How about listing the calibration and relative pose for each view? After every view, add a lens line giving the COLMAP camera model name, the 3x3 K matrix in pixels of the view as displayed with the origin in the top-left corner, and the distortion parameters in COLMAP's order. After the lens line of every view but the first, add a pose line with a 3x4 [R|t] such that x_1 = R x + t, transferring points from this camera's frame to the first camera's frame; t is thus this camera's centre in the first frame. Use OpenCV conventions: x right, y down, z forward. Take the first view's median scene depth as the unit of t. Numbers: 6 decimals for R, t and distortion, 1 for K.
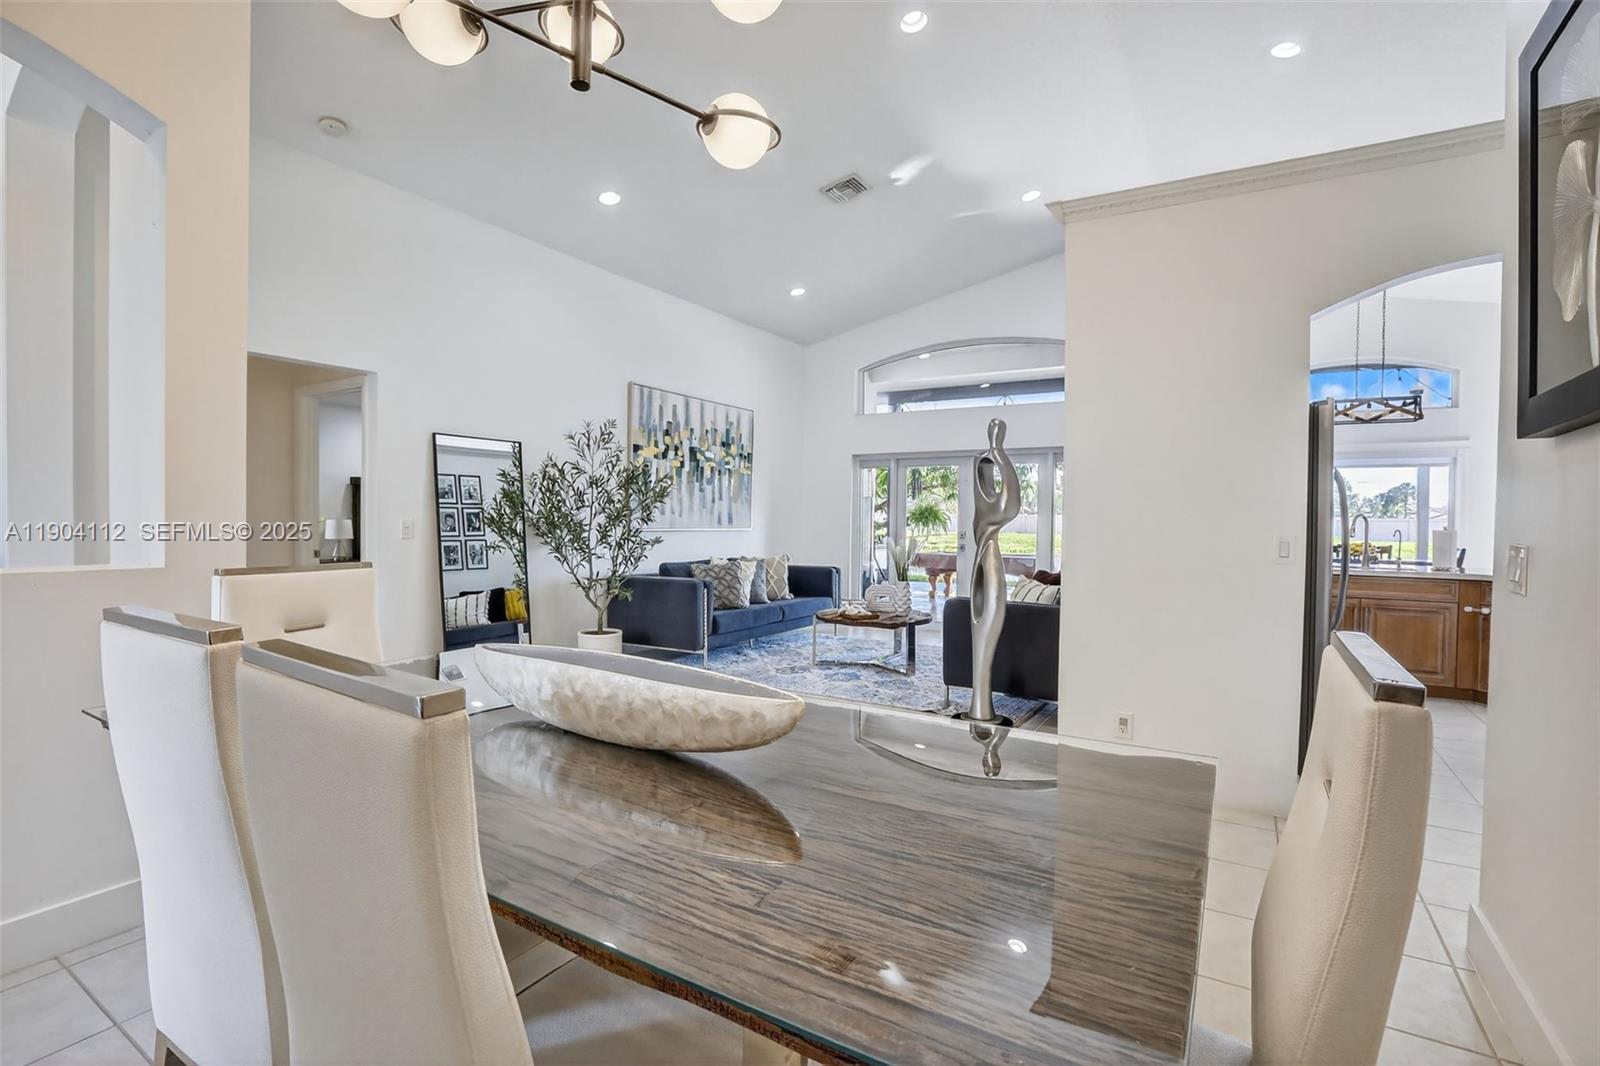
lens RADIAL K [[730.3, 0, 806.9], [0, 730.3, 540.1], [0, 0, 1]] dist [-0.017541, 0.000690]
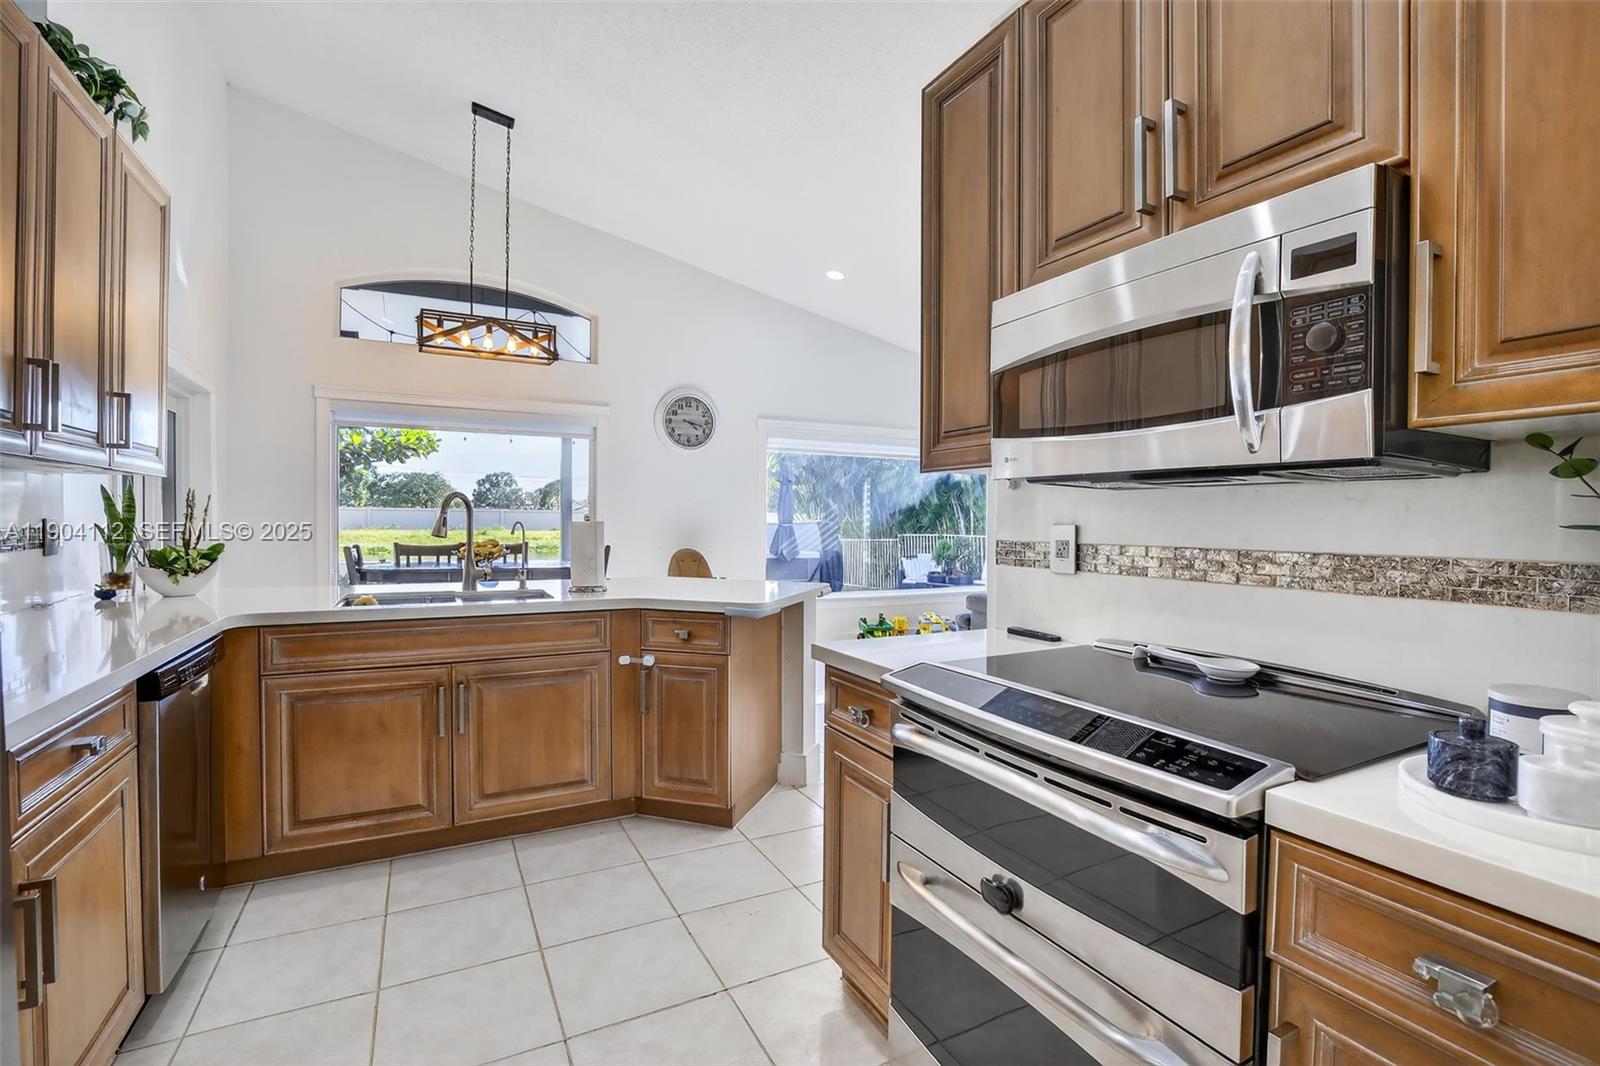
lens RADIAL K [[730.3, 0, 811.1], [0, 730.3, 525.0], [0, 0, 1]] dist [-0.017541, 0.000690]
pose [[0.518685, -0.013449, 0.854860, 0.378755], [0.022197, 0.999751, 0.002260, -0.006183], [-0.854678, 0.017804, 0.518854, 0.430638]]
